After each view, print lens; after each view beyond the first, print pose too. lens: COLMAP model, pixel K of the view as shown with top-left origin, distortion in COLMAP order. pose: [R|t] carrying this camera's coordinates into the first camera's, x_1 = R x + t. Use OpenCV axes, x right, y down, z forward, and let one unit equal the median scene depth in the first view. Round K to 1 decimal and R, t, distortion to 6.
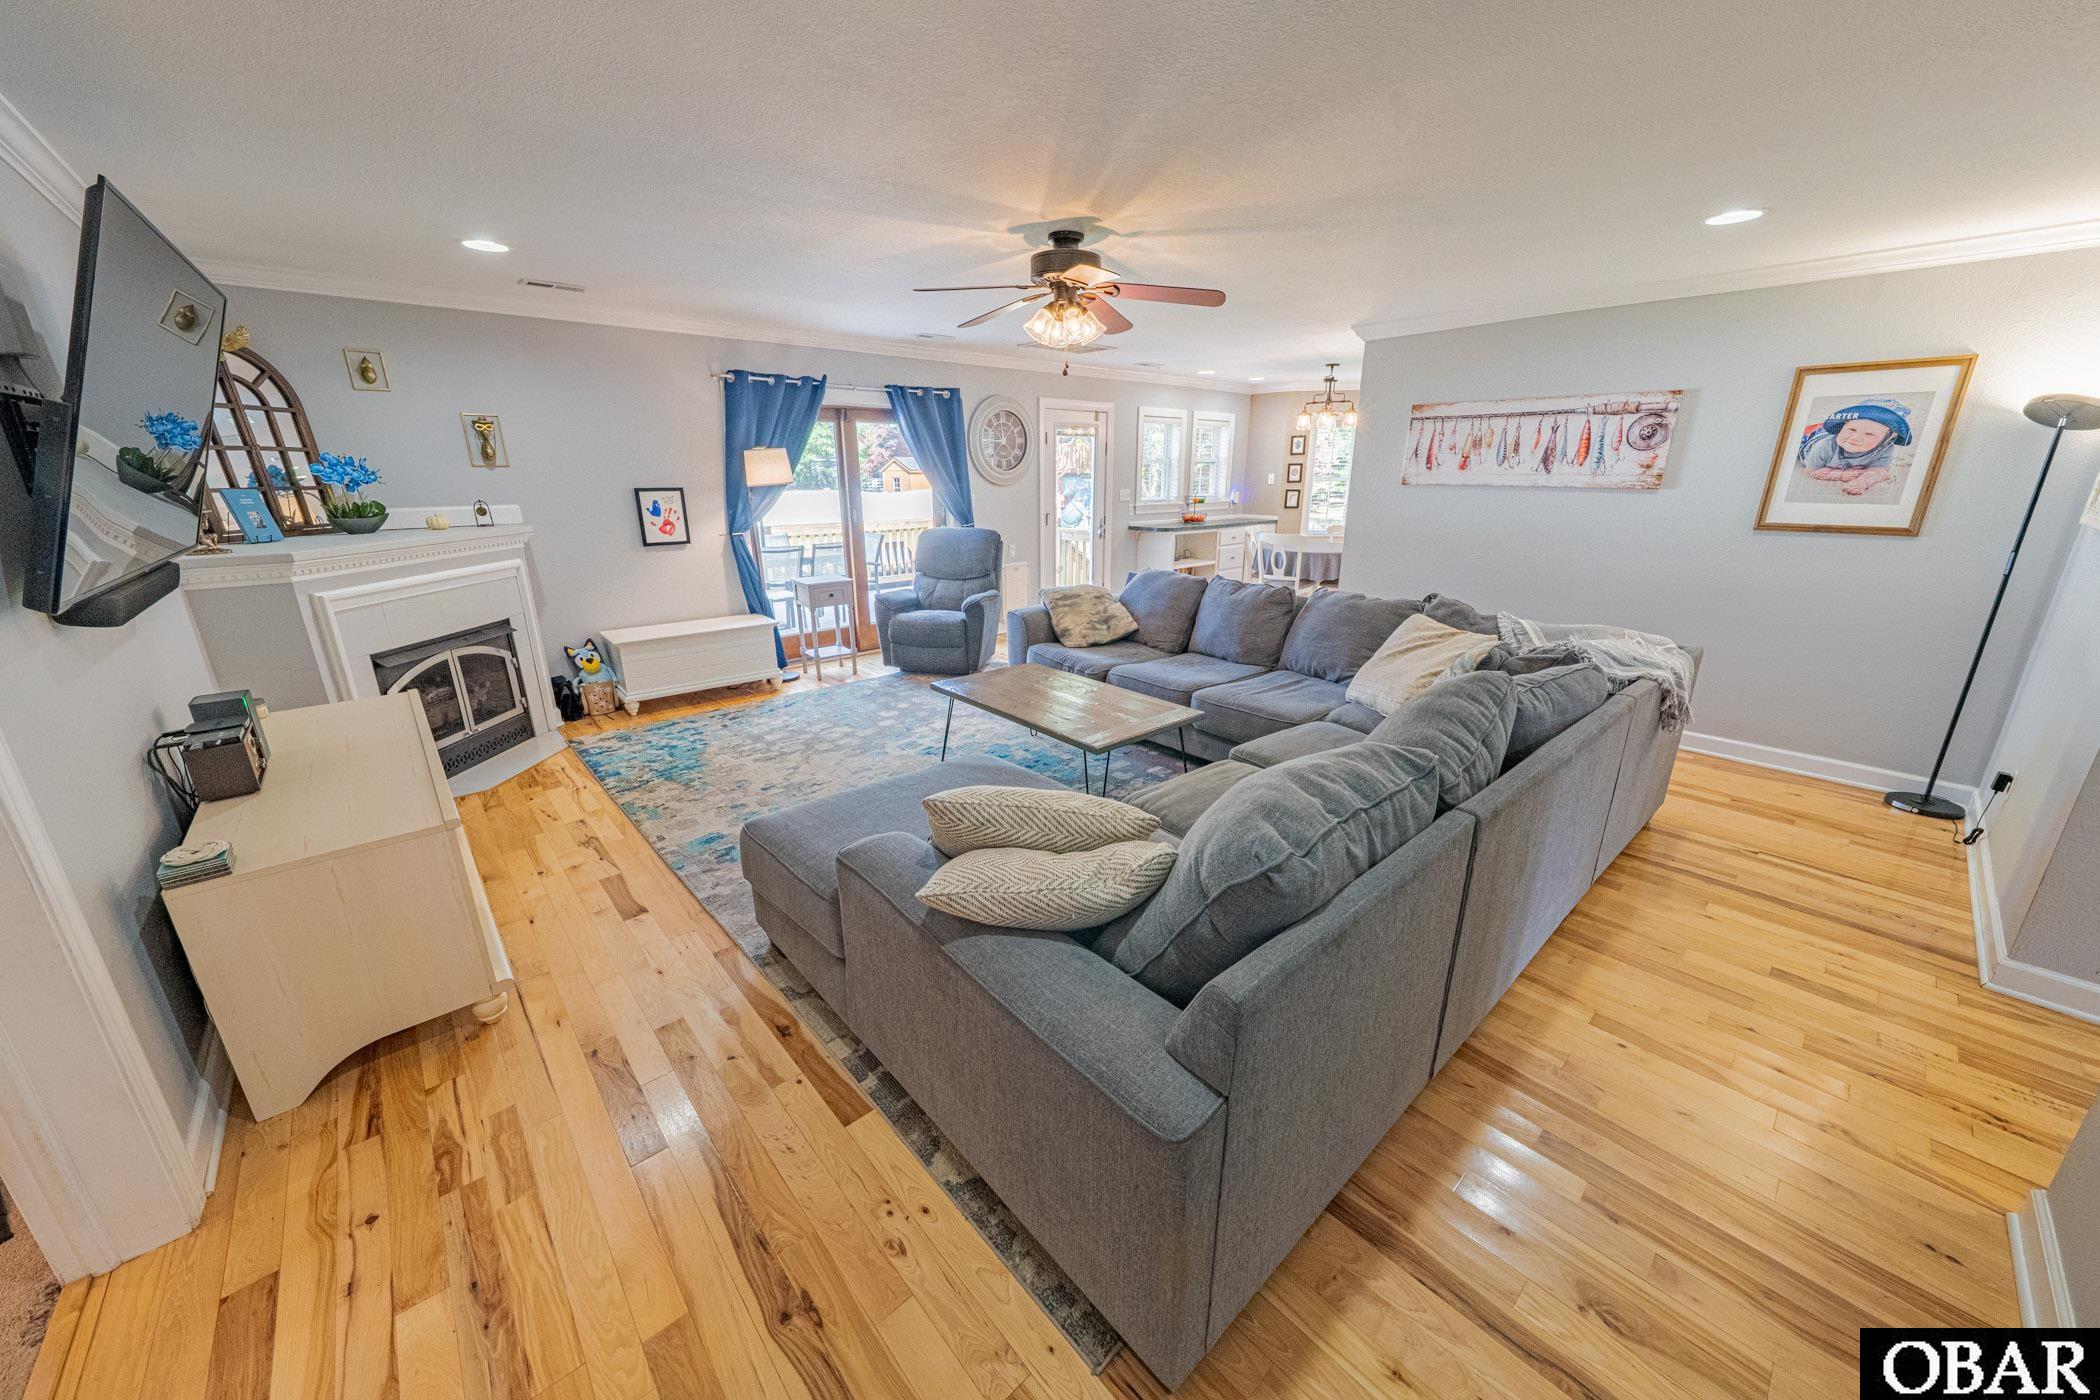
lens RADIAL K [[740.0, 0, 1050.0], [0, 740.0, 700.0], [0, 0, 1]] dist [-0.005939, 0.000003]
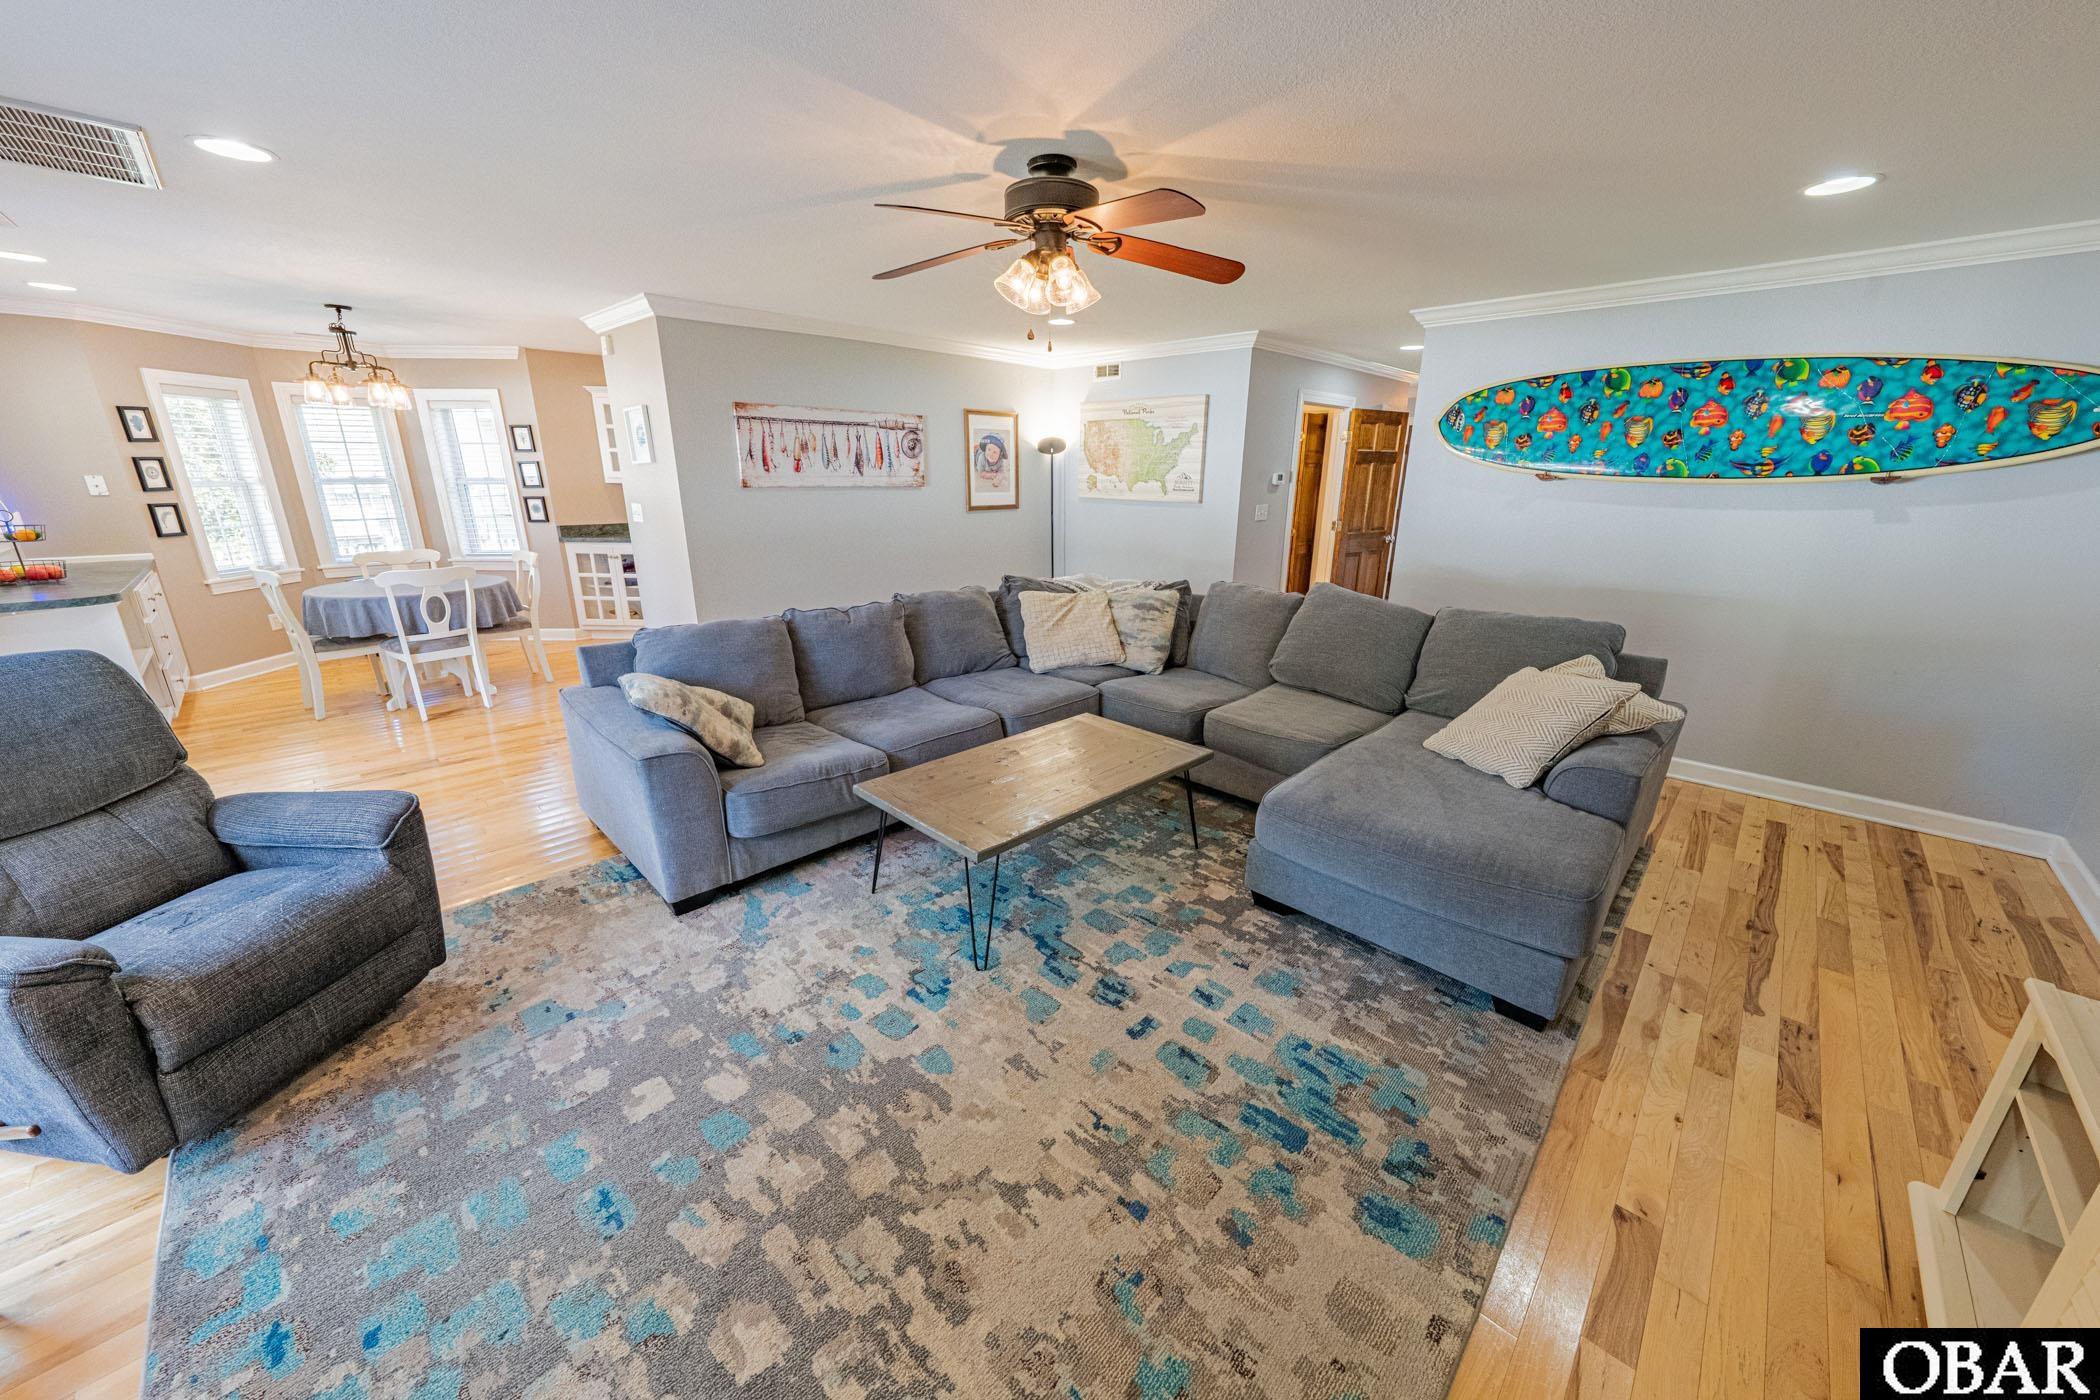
lens RADIAL K [[740.0, 0, 1050.0], [0, 740.0, 700.0], [0, 0, 1]] dist [-0.005939, 0.000003]
pose [[-0.057002, -0.293501, 0.954258, -0.606809], [0.288927, 0.910062, 0.297167, -0.255550], [-0.955653, 0.292650, 0.032926, 0.812913]]
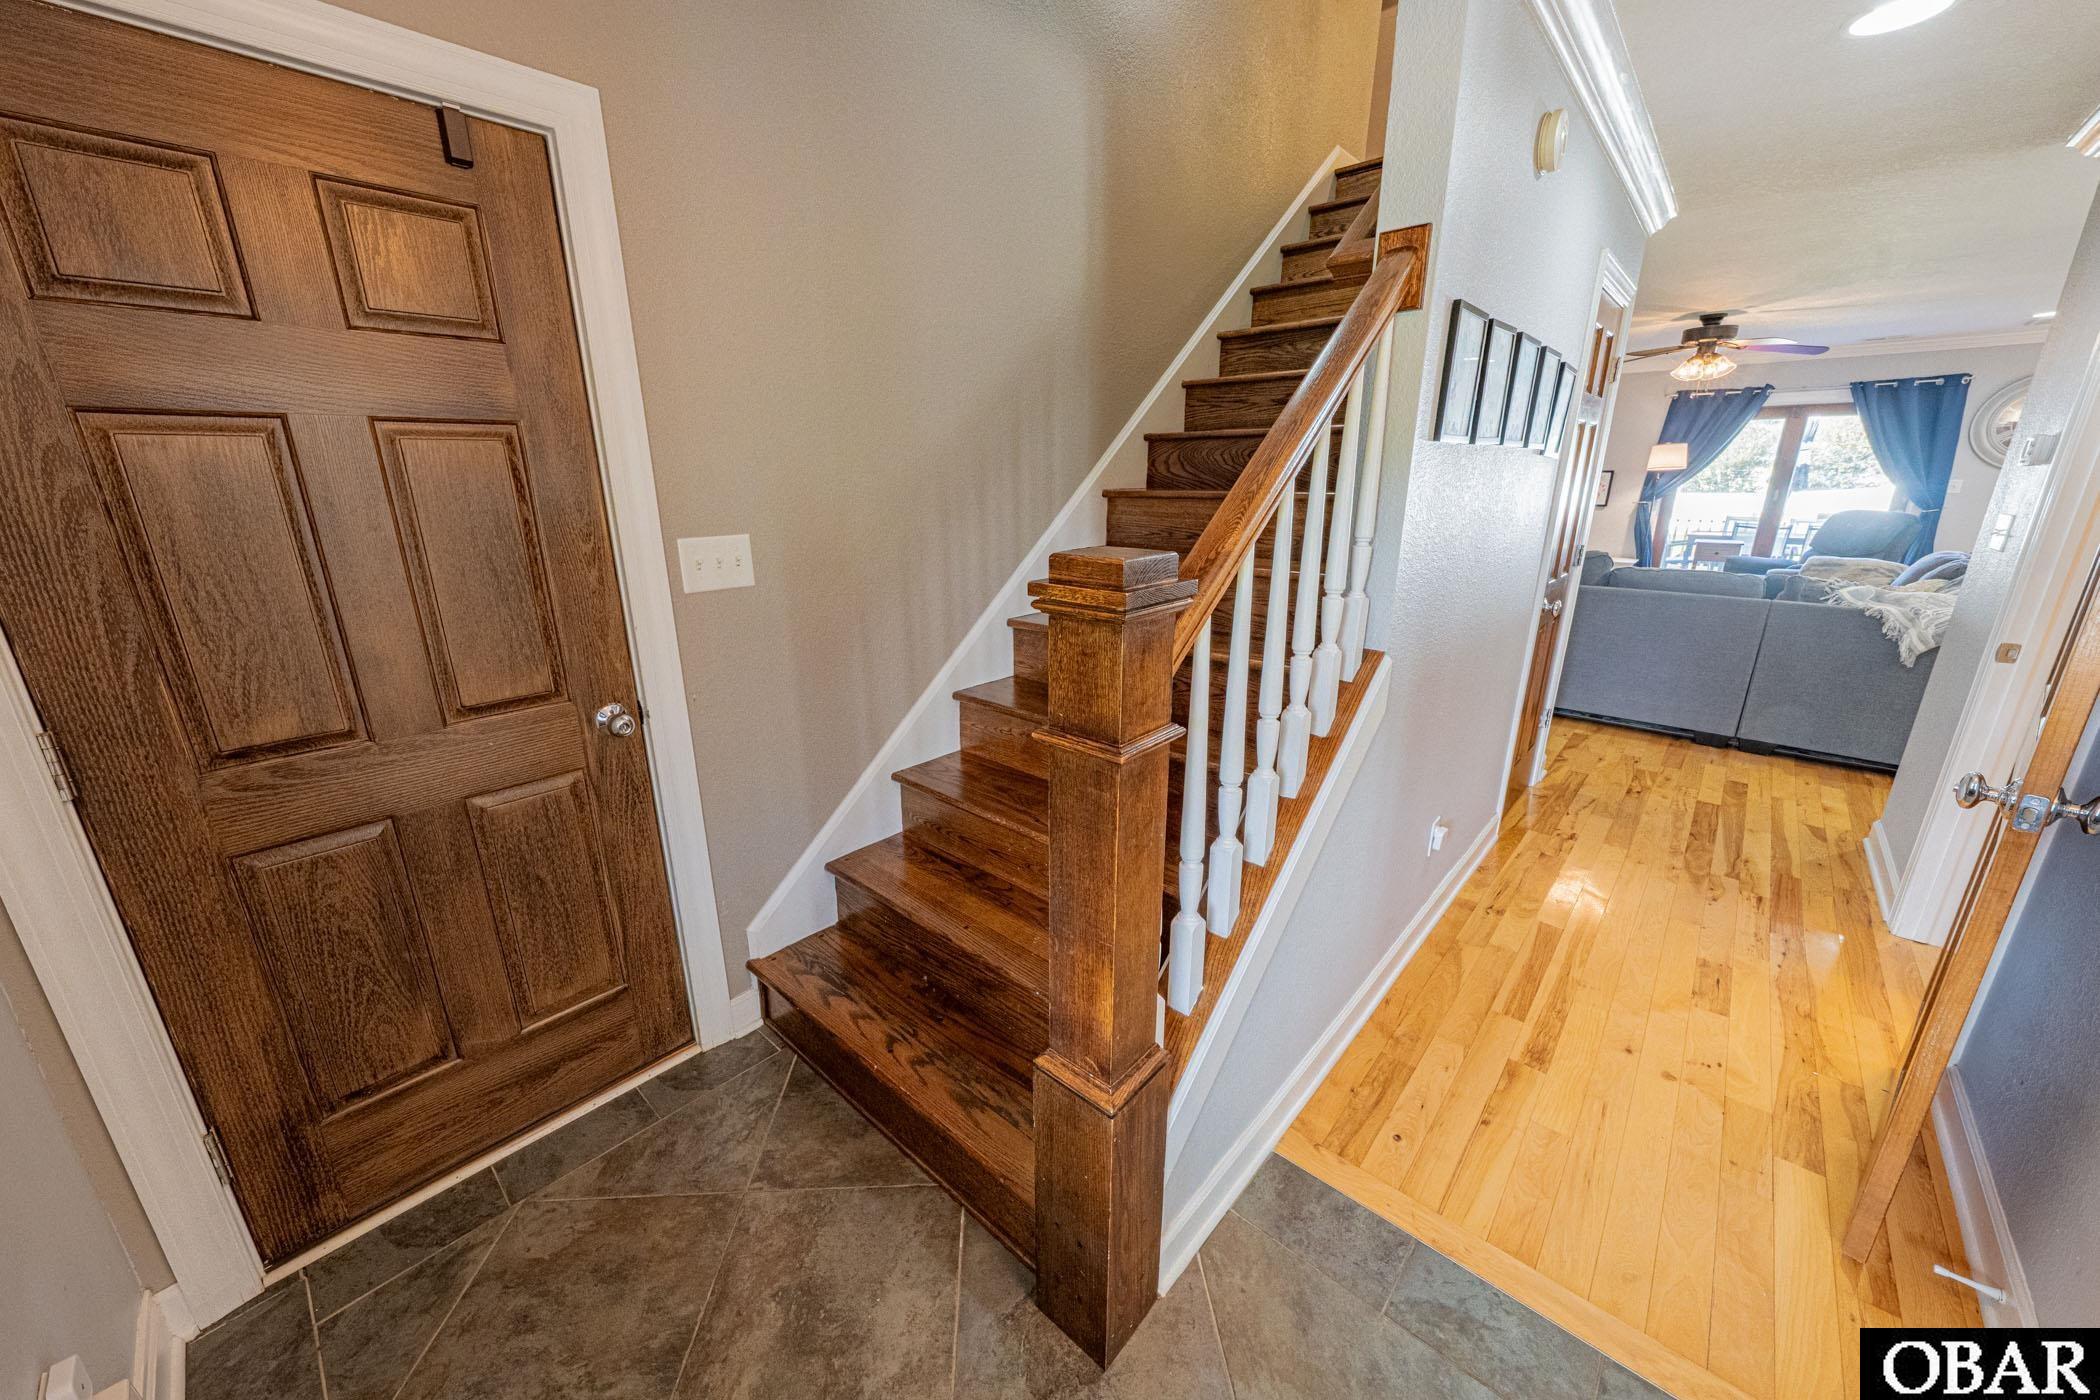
lens RADIAL K [[758.7, 0, 1040.3], [0, 758.7, 700.5], [0, 0, 1]] dist [-0.005921, 0.000019]
pose [[0.091799, 0.286065, -0.953803, 1.262965], [-0.279649, 0.926706, 0.251023, 0.124260], [0.955704, 0.243686, 0.165068, -0.378671]]
